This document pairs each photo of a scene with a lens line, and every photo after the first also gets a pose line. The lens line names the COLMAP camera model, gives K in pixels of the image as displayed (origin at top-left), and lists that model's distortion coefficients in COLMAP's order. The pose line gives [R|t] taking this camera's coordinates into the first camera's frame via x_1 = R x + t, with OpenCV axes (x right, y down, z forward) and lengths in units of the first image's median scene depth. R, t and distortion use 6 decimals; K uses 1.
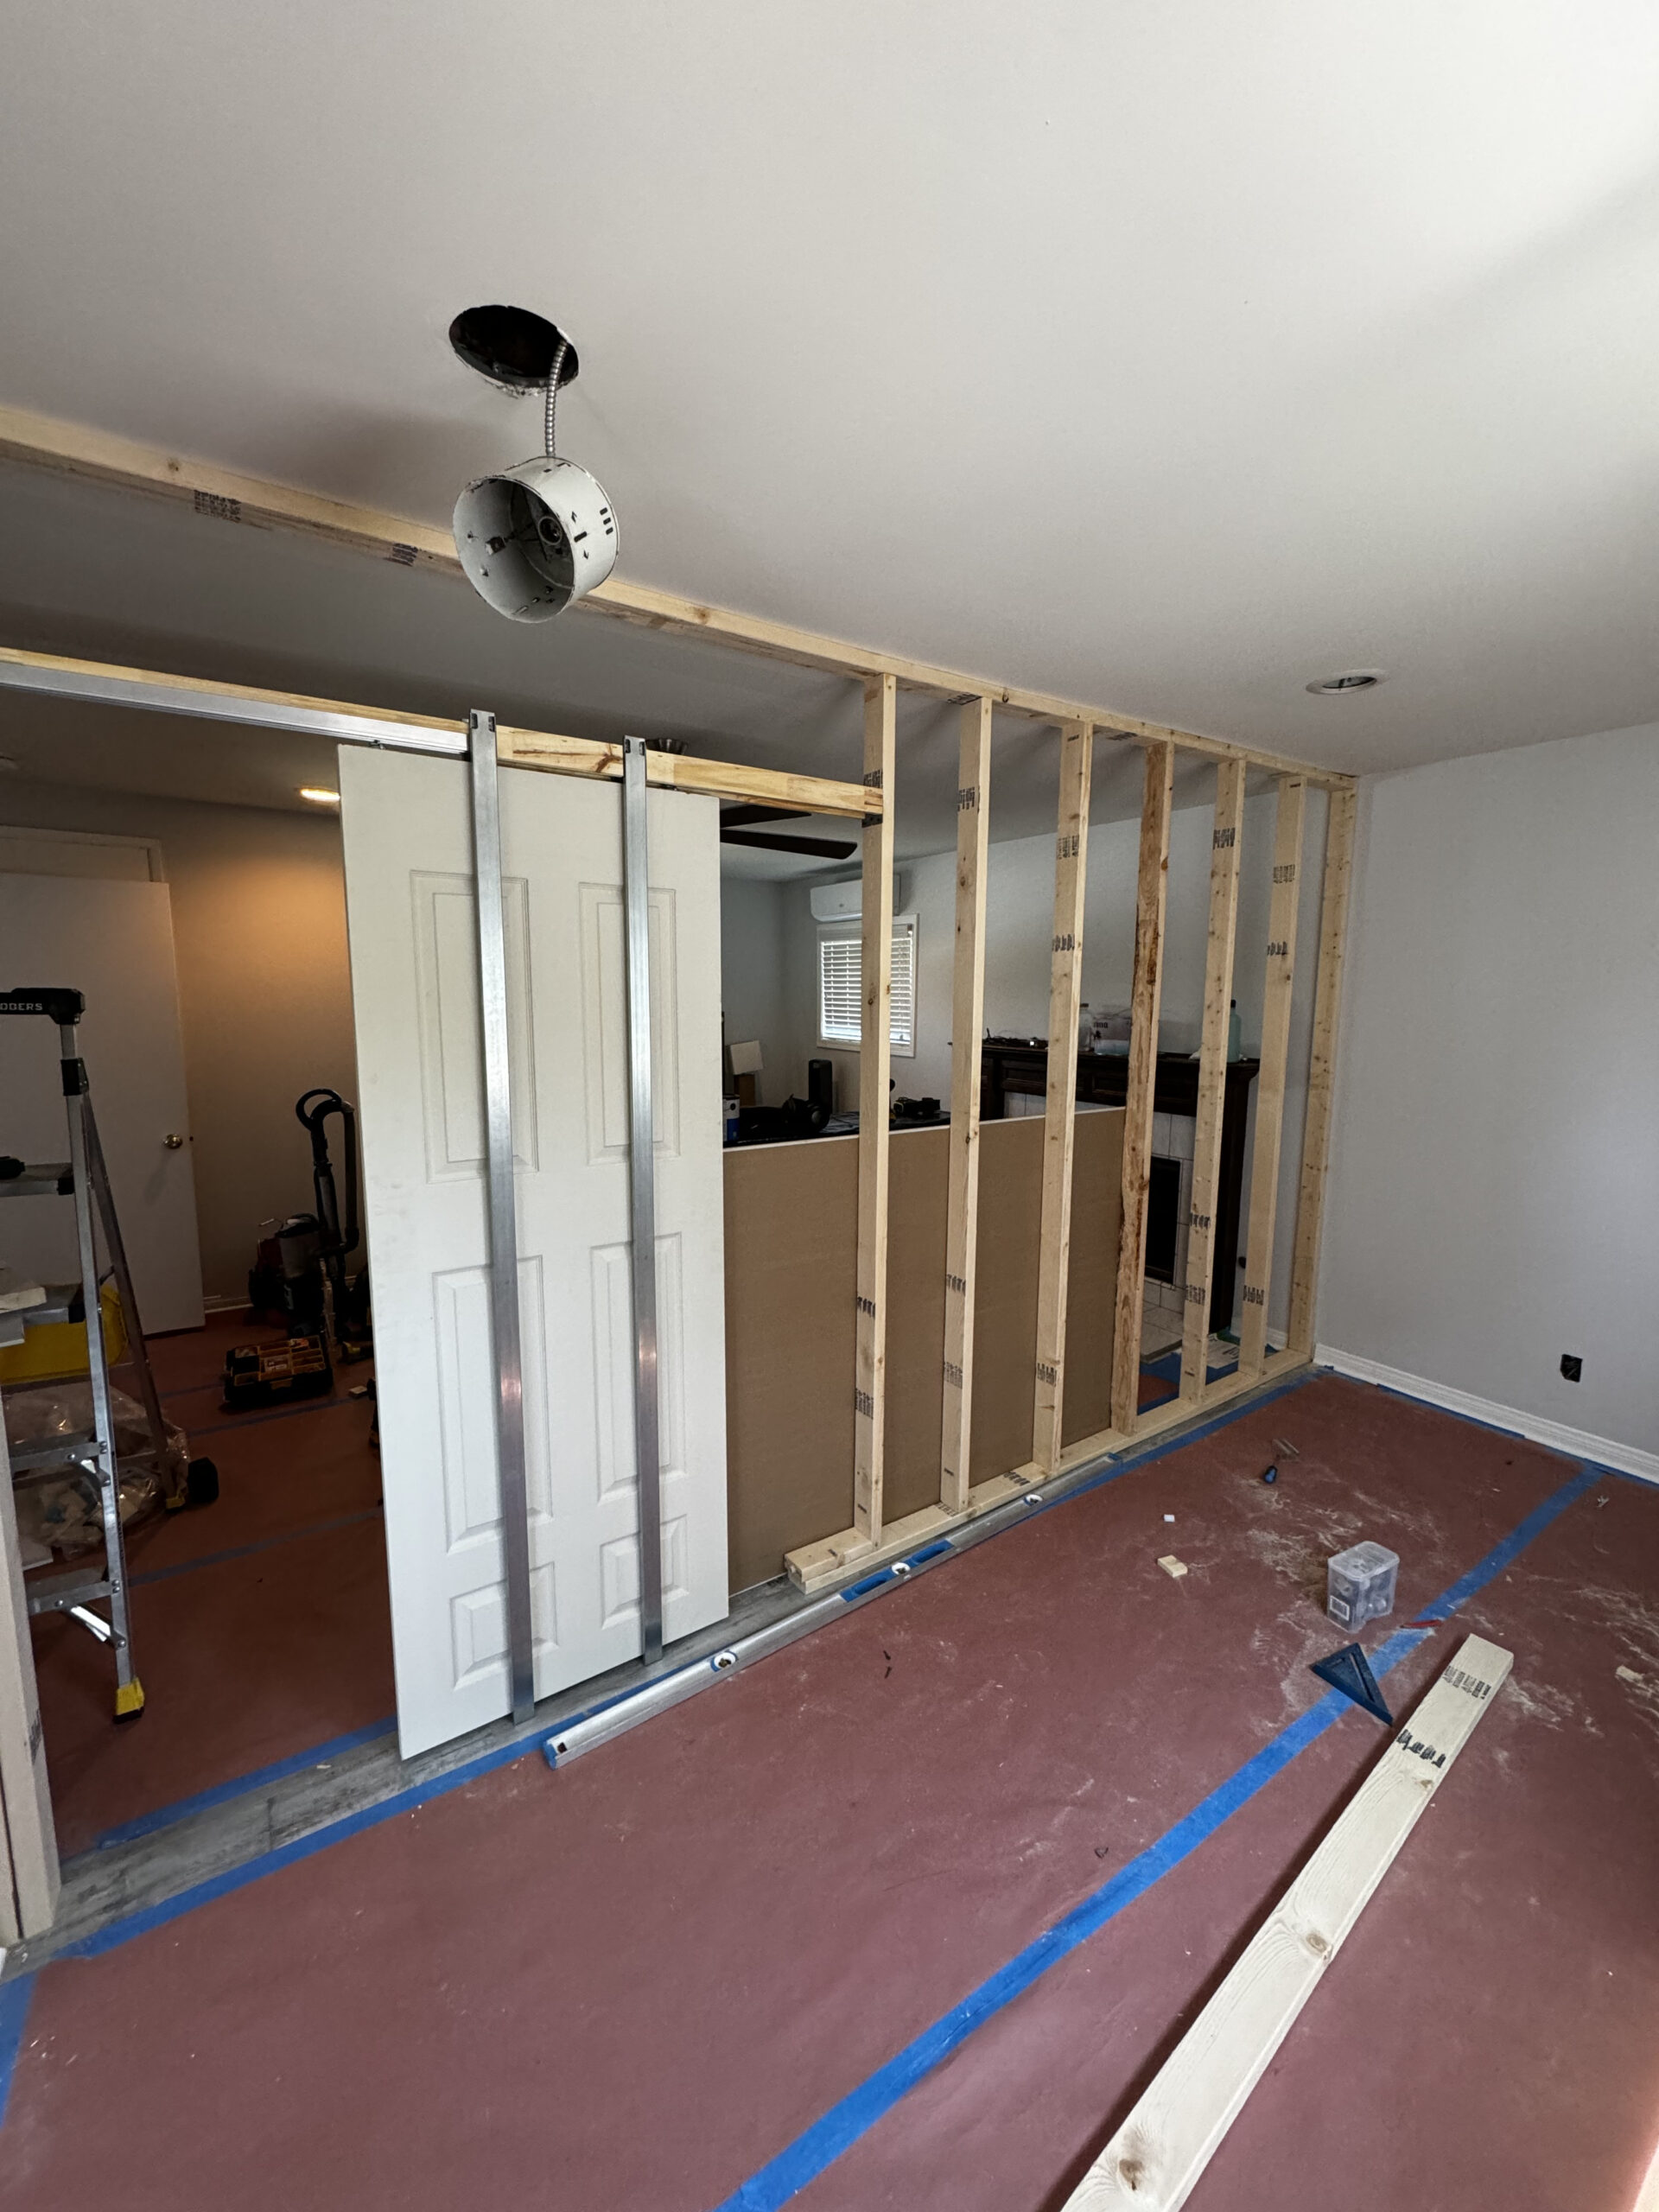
lens RADIAL K [[879.5, 0, 829.2], [0, 879.5, 1105.5], [0, 0, 1]] dist [-0.001325, -0.000022]
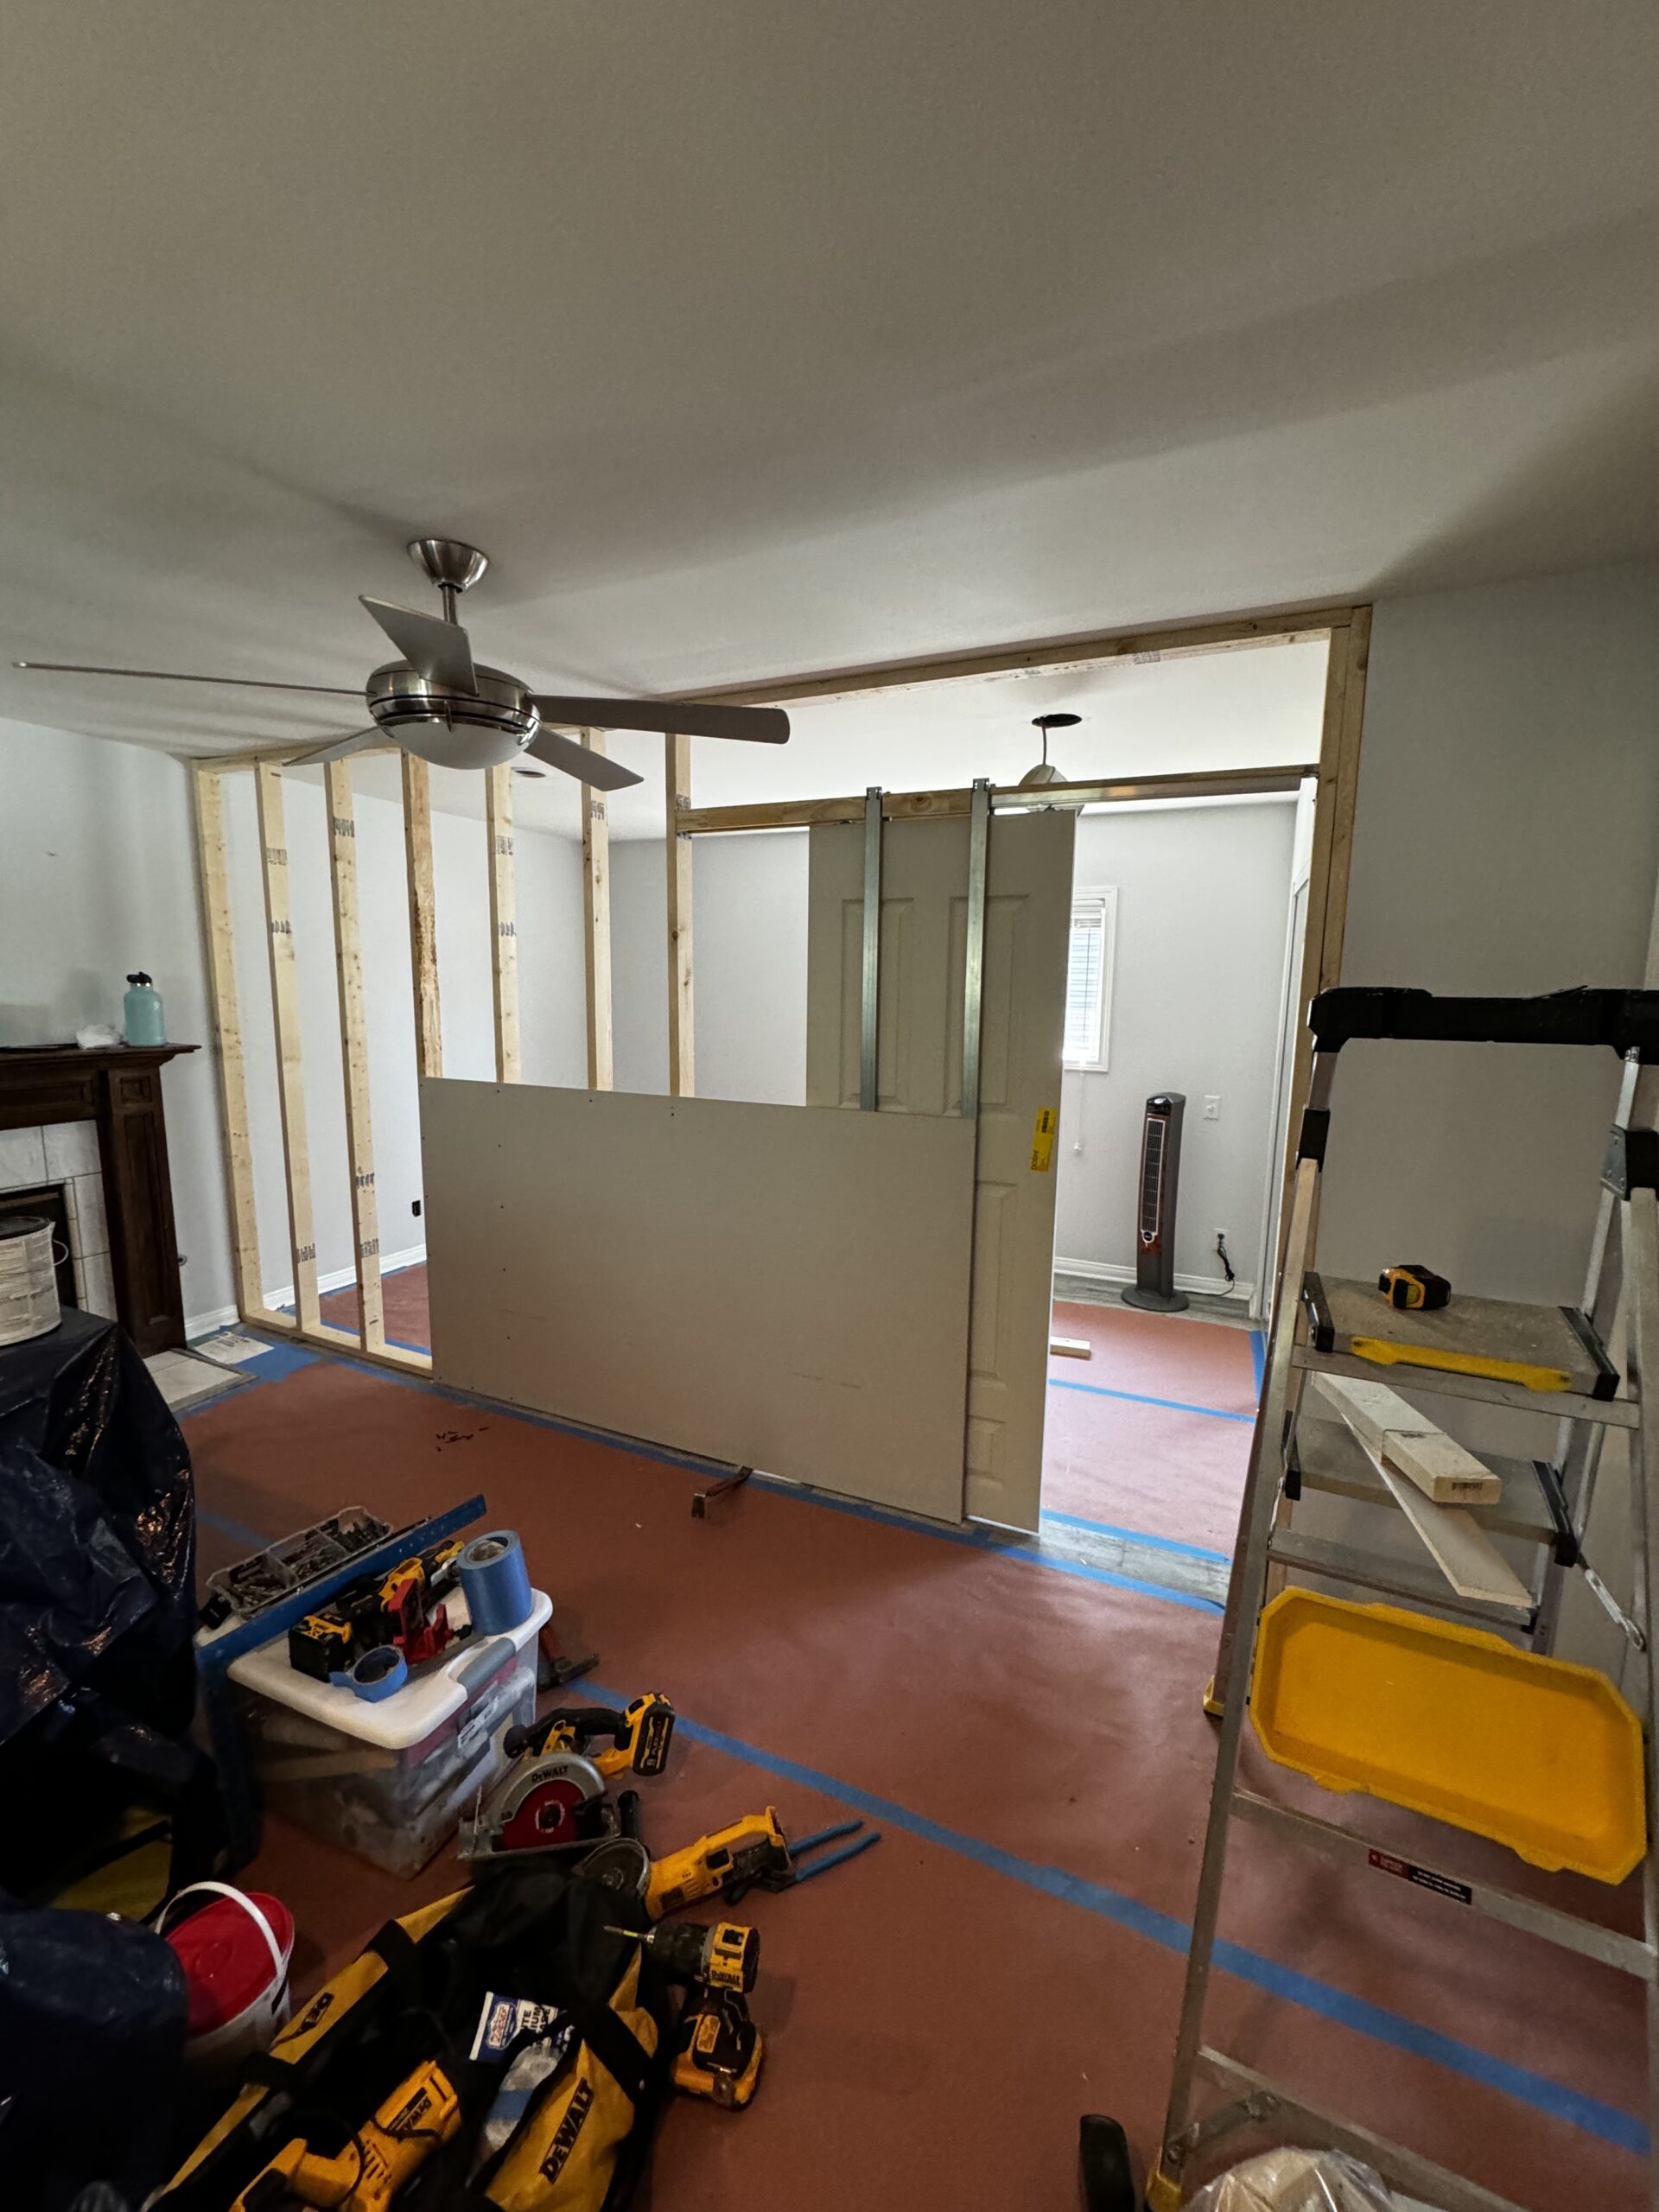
lens RADIAL K [[879.5, 0, 824.1], [0, 879.5, 1106.7], [0, 0, 1]] dist [-0.001325, -0.000022]
pose [[-0.501717, -0.133679, 0.854640, -1.064850], [0.098532, 0.972725, 0.209993, -0.174256], [-0.859402, 0.189567, -0.474862, 1.374023]]
